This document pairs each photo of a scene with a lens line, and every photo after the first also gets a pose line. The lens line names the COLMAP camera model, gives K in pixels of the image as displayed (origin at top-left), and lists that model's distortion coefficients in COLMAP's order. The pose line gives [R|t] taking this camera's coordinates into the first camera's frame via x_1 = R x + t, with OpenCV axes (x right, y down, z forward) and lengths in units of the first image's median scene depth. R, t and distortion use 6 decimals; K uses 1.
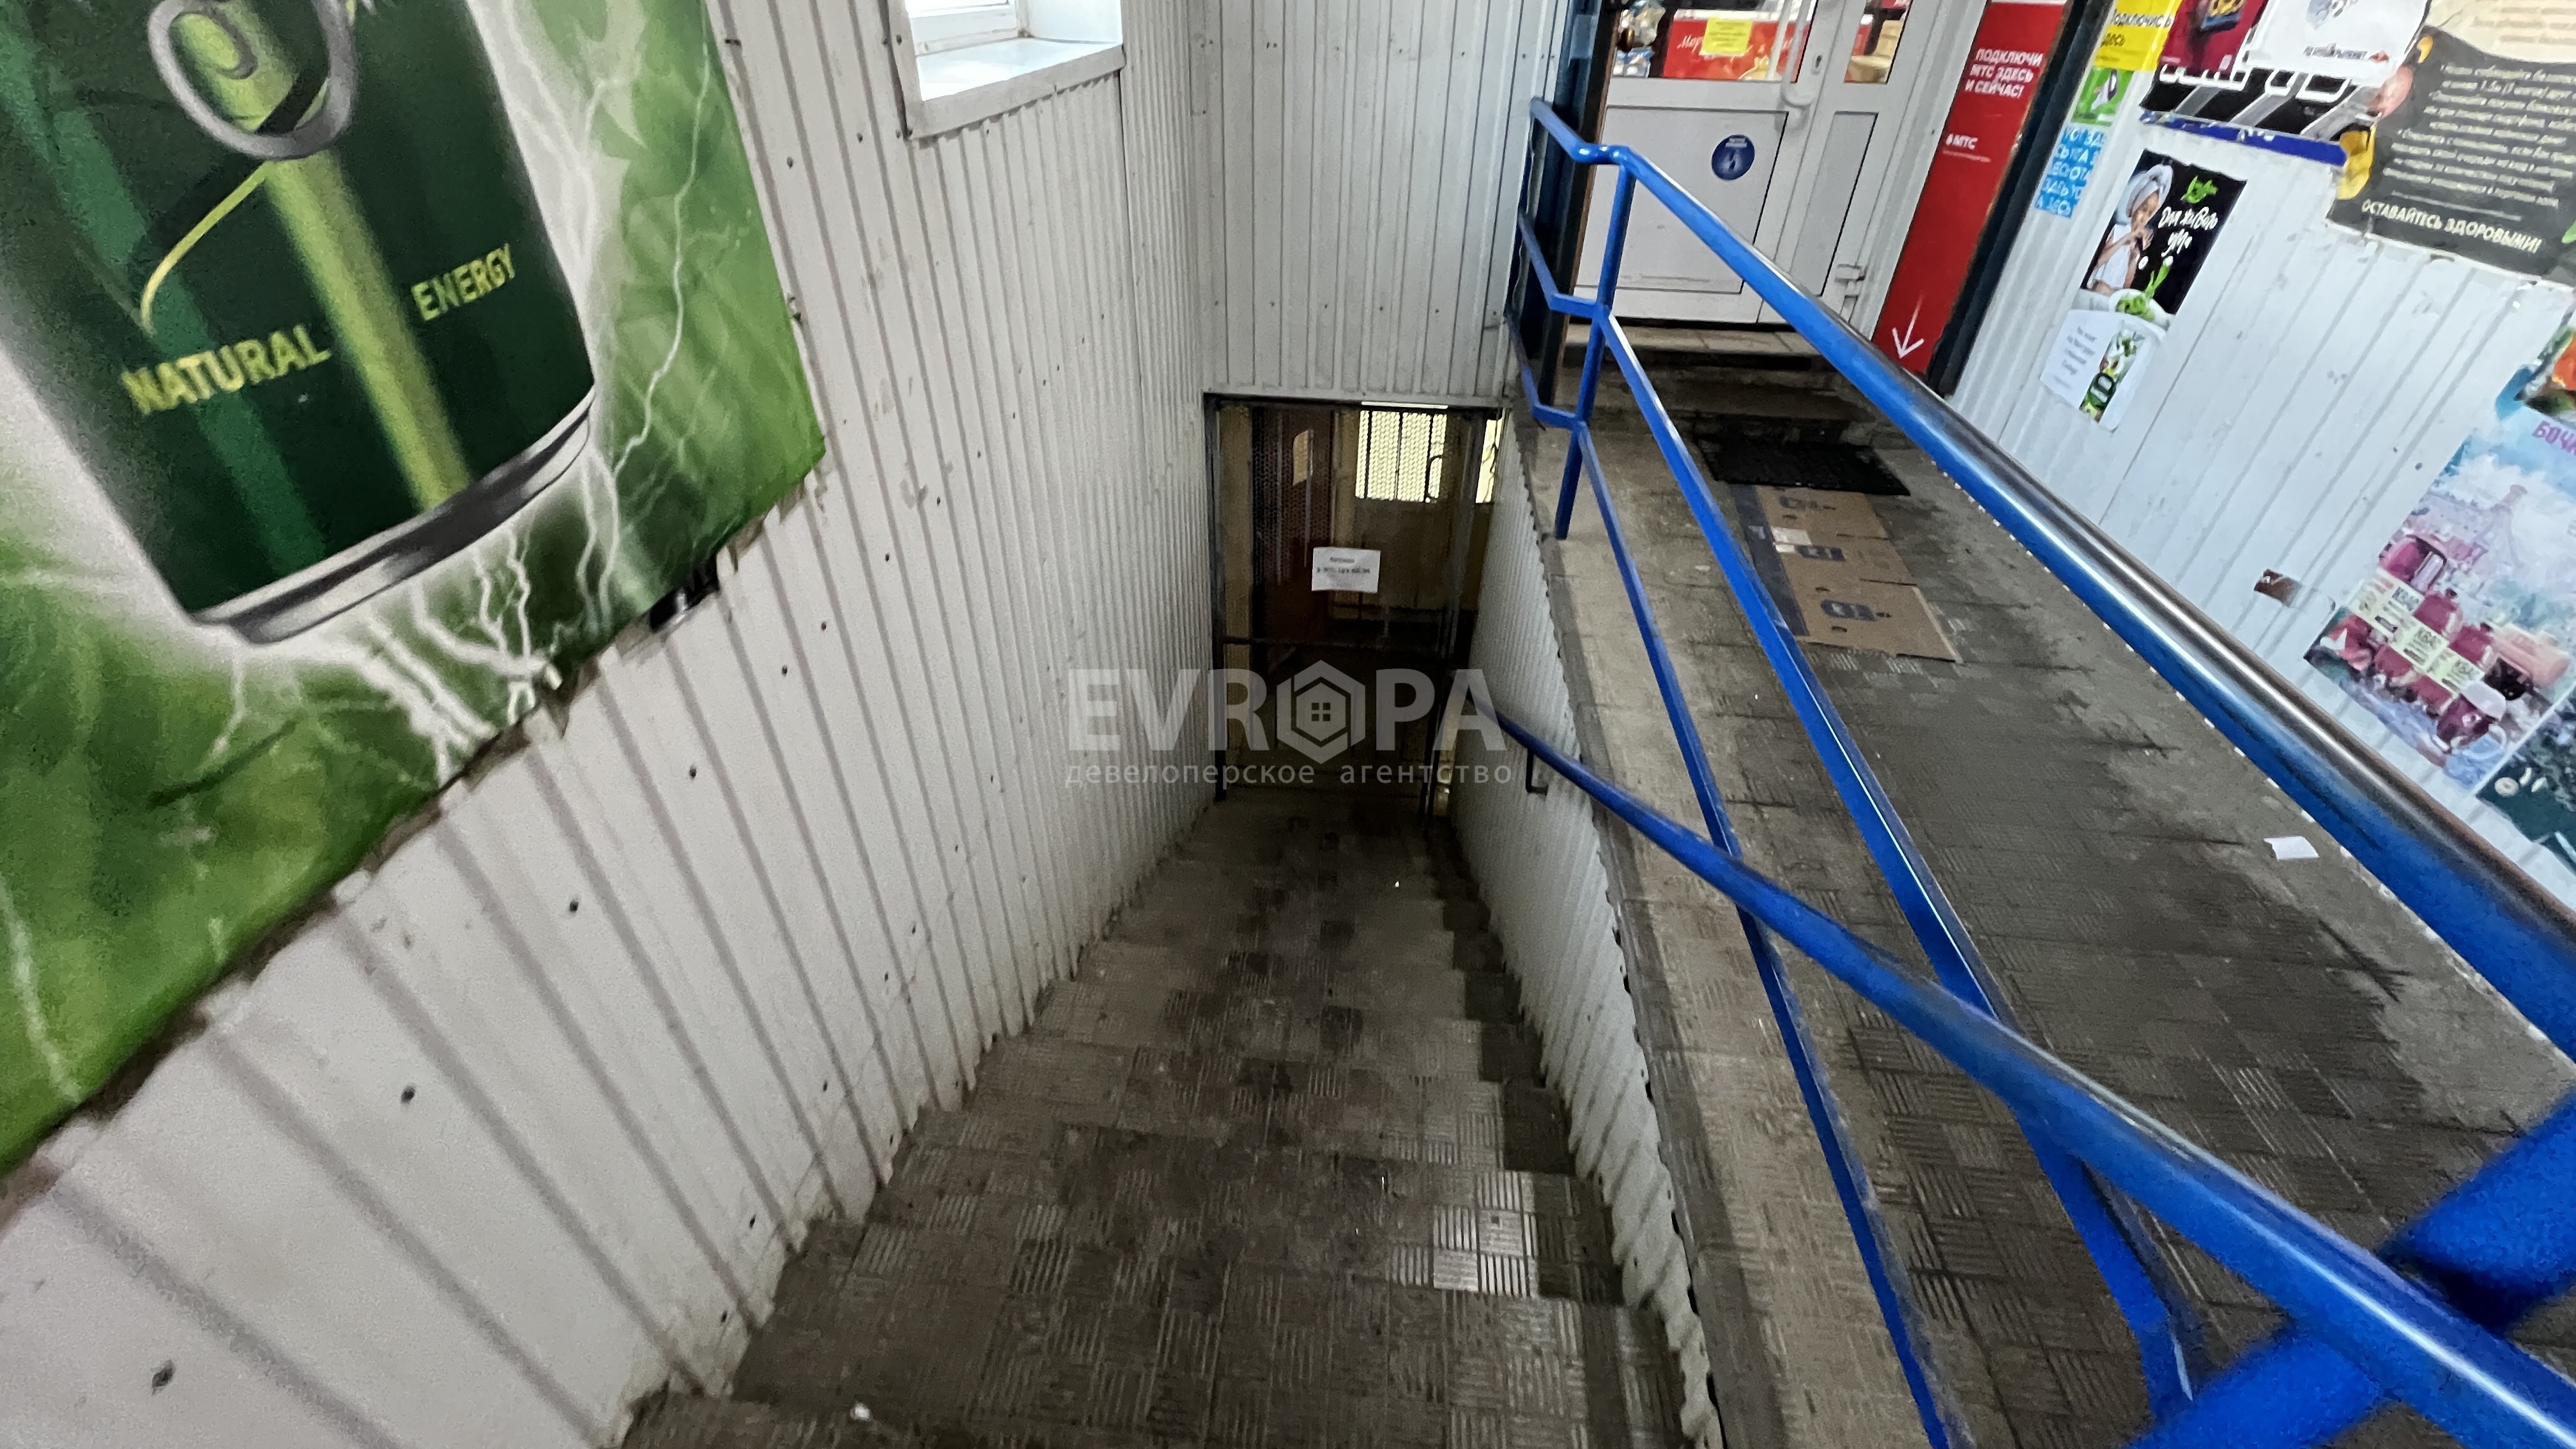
lens RADIAL K [[1029.0, 0, 1287.9], [0, 1029.0, 732.7], [0, 0, 1]] dist [-0.002438, -0.000376]
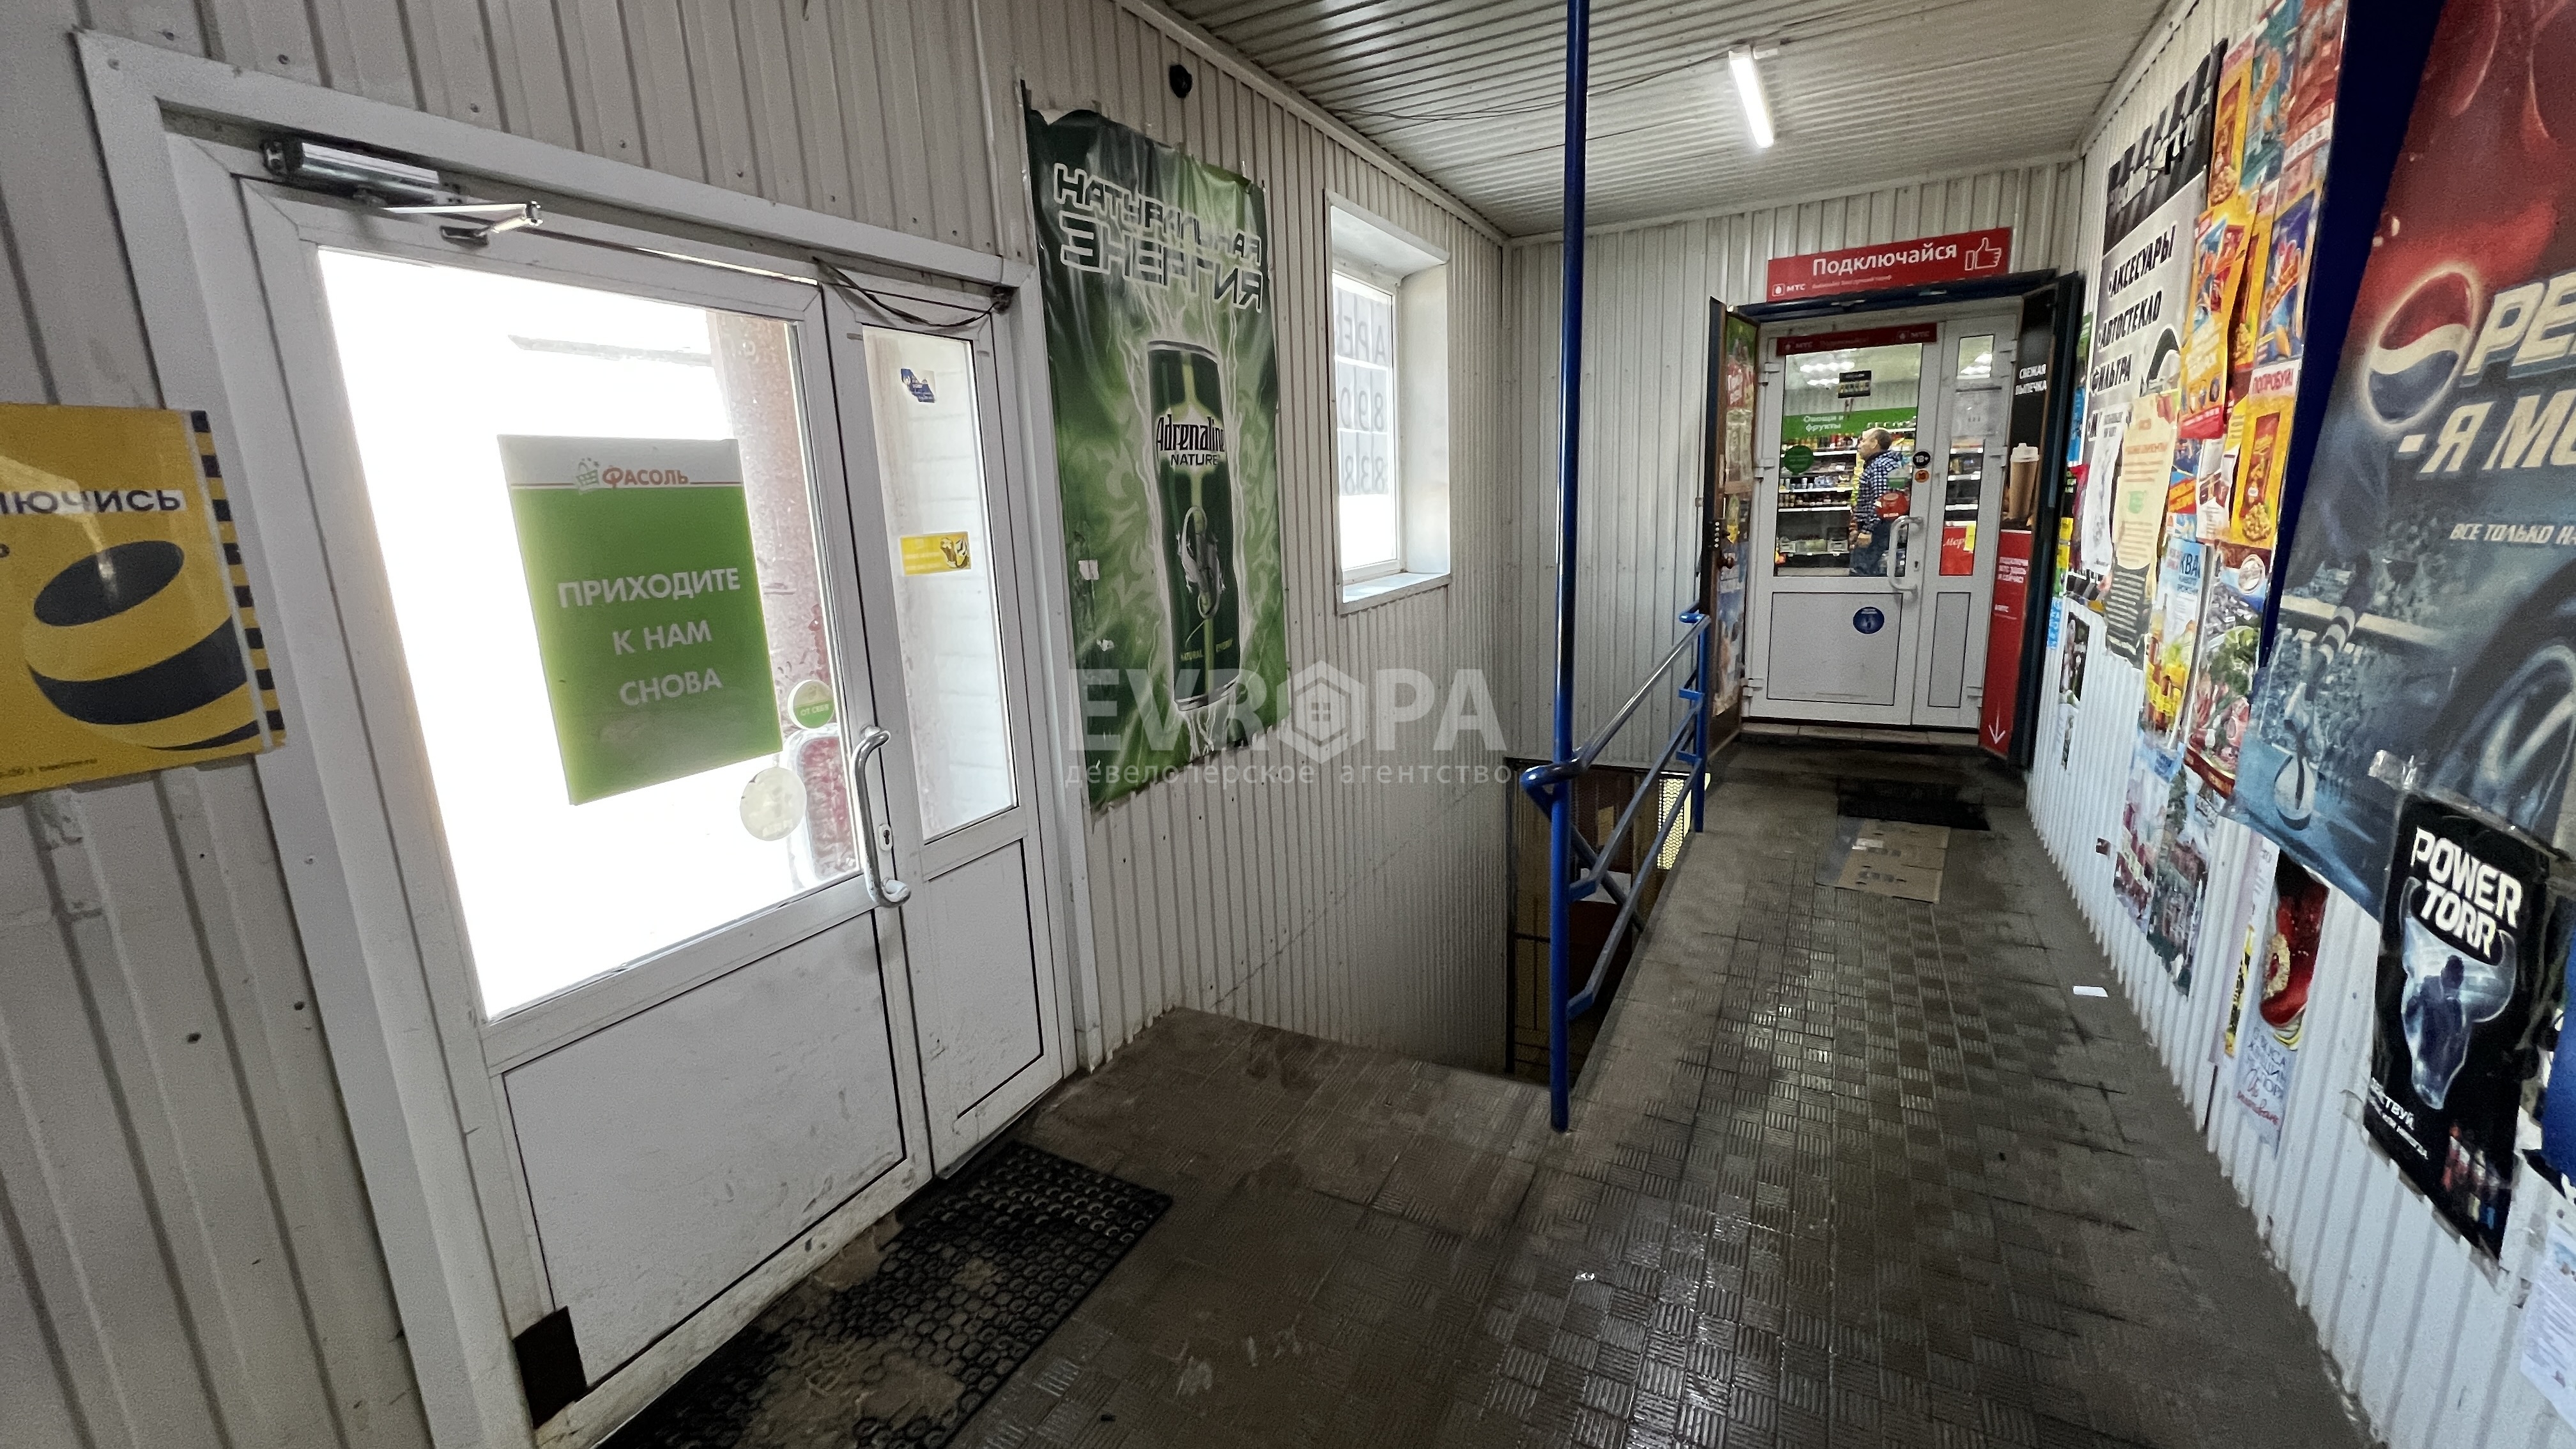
lens RADIAL K [[1029.0, 0, 1283.4], [0, 1029.0, 725.9], [0, 0, 1]] dist [-0.002438, -0.000376]
pose [[0.928015, 0.027284, -0.371544, 0.355716], [-0.175556, 0.911666, -0.371545, 0.494901], [0.328586, 0.410026, 0.850829, -0.846621]]
